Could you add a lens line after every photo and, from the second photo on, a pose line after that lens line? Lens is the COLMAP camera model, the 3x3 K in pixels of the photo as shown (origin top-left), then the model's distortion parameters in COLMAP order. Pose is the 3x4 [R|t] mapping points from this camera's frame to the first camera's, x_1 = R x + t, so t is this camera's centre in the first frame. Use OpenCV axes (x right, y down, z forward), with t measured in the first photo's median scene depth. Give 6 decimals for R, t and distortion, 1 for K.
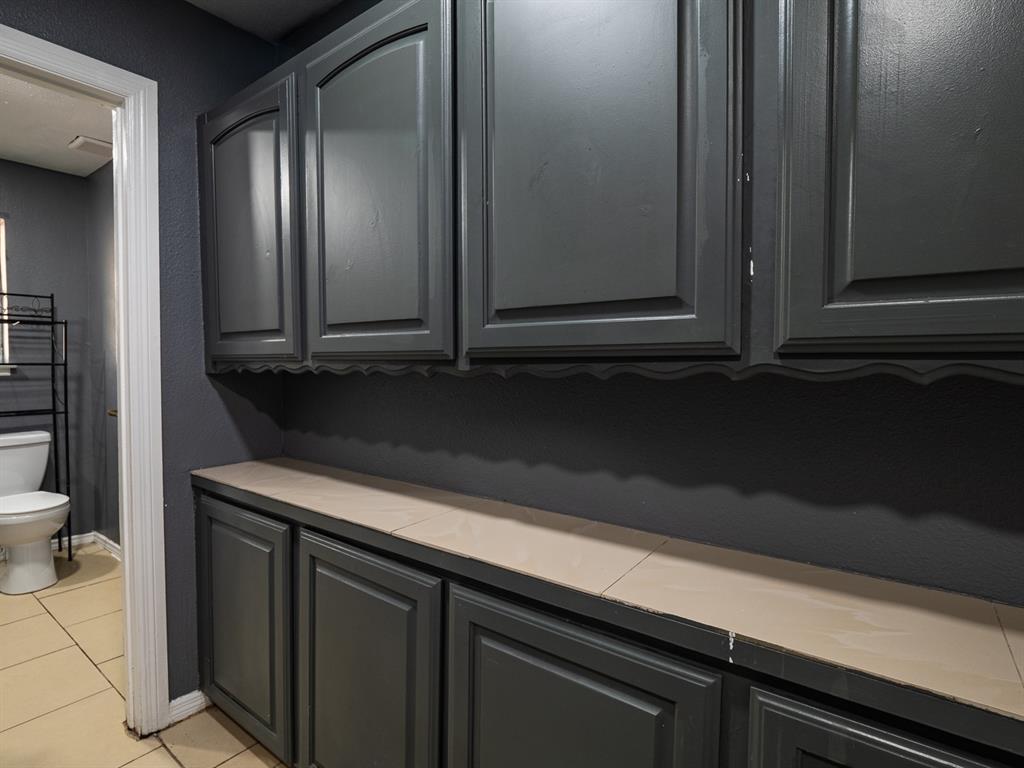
lens RADIAL K [[504.3, 0, 512.0], [0, 504.3, 384.0], [0, 0, 1]] dist [-0.004391, -0.001434]
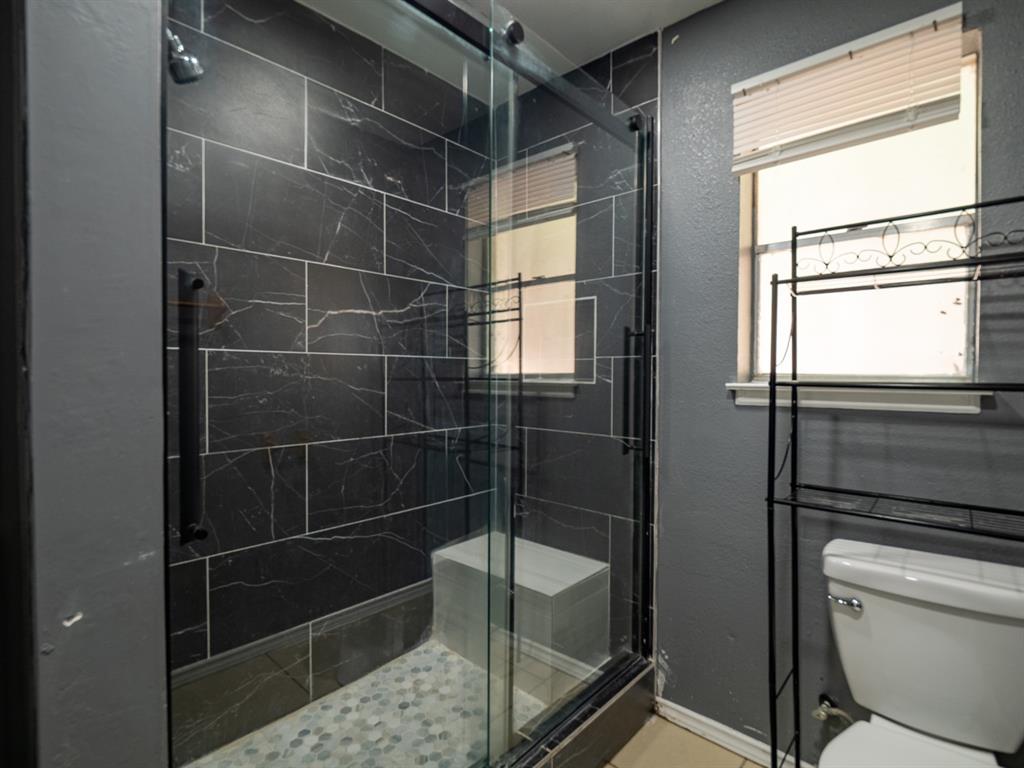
lens RADIAL K [[504.3, 0, 512.0], [0, 504.3, 384.0], [0, 0, 1]] dist [-0.004391, -0.001434]
pose [[-0.129531, 0.020051, -0.991373, -0.553183], [-0.036716, 0.999013, 0.025003, -0.036948], [0.990895, 0.039638, -0.128667, 0.677942]]
